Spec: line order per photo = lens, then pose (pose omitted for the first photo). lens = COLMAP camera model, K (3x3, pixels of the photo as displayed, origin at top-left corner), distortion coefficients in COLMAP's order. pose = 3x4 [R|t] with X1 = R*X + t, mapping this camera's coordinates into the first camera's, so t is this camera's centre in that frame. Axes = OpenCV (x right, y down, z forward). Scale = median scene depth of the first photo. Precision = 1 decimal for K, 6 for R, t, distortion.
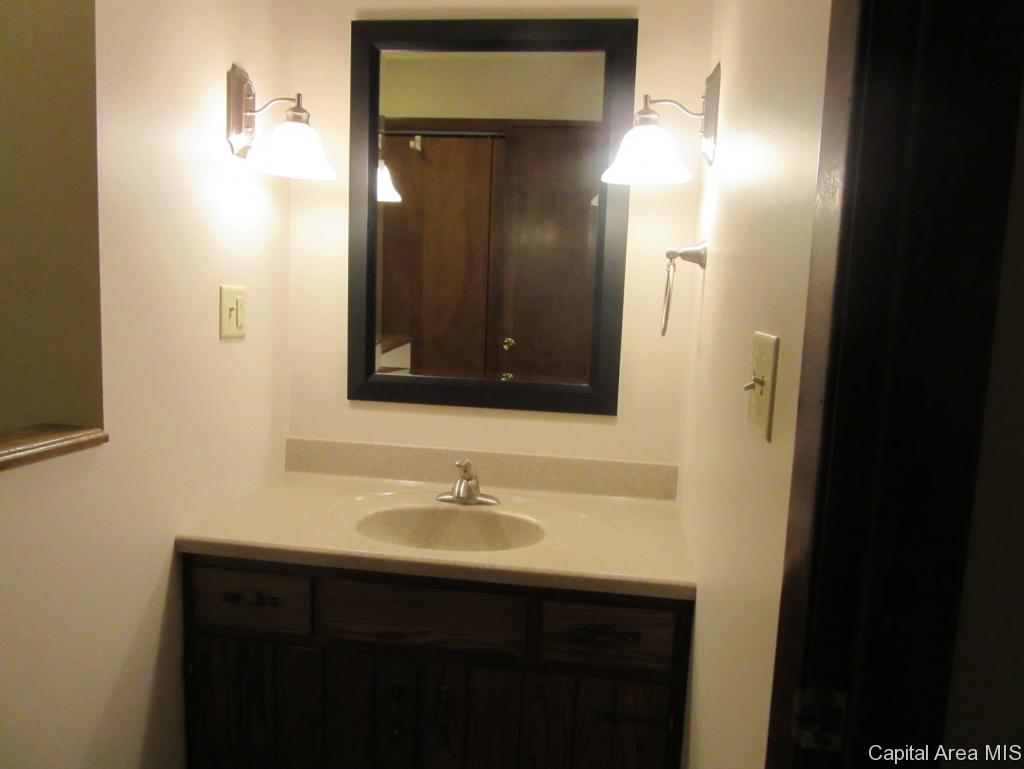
lens RADIAL K [[760.9, 0, 514.4], [0, 760.9, 382.5], [0, 0, 1]] dist [-0.043566, 0.021169]
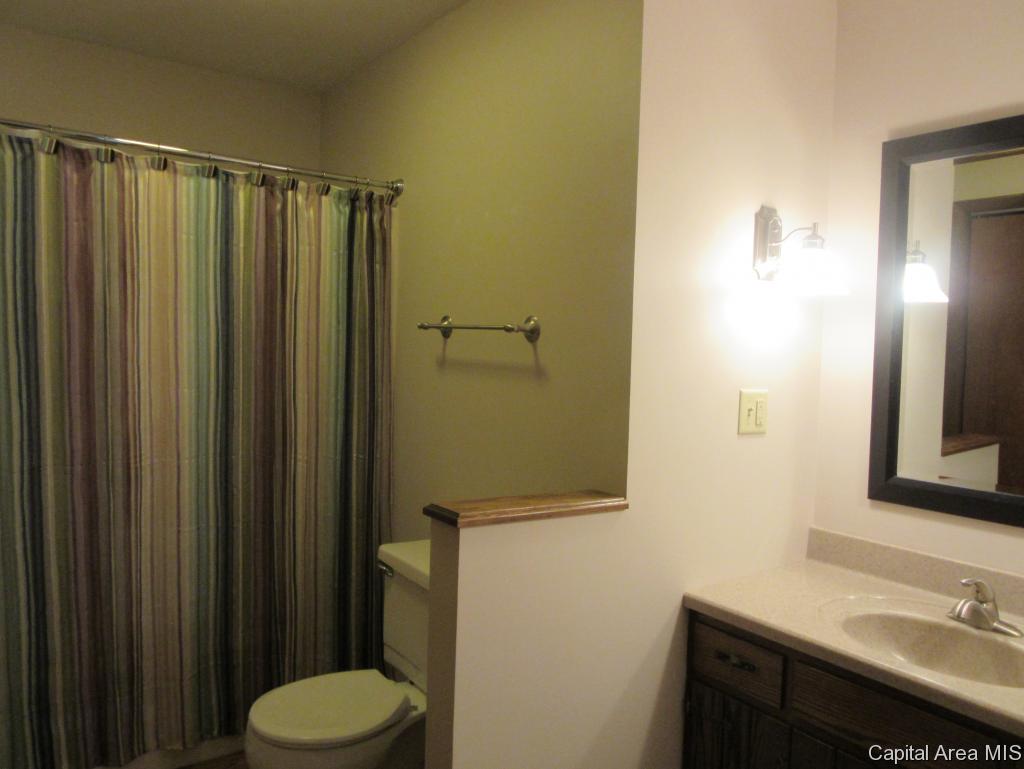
lens RADIAL K [[760.9, 0, 508.5], [0, 760.9, 385.7], [0, 0, 1]] dist [-0.043566, 0.021169]
pose [[0.684600, 0.020598, -0.728628, 0.223042], [-0.091848, 0.994071, -0.058197, -0.030742], [0.723109, 0.106765, 0.682433, -0.077076]]
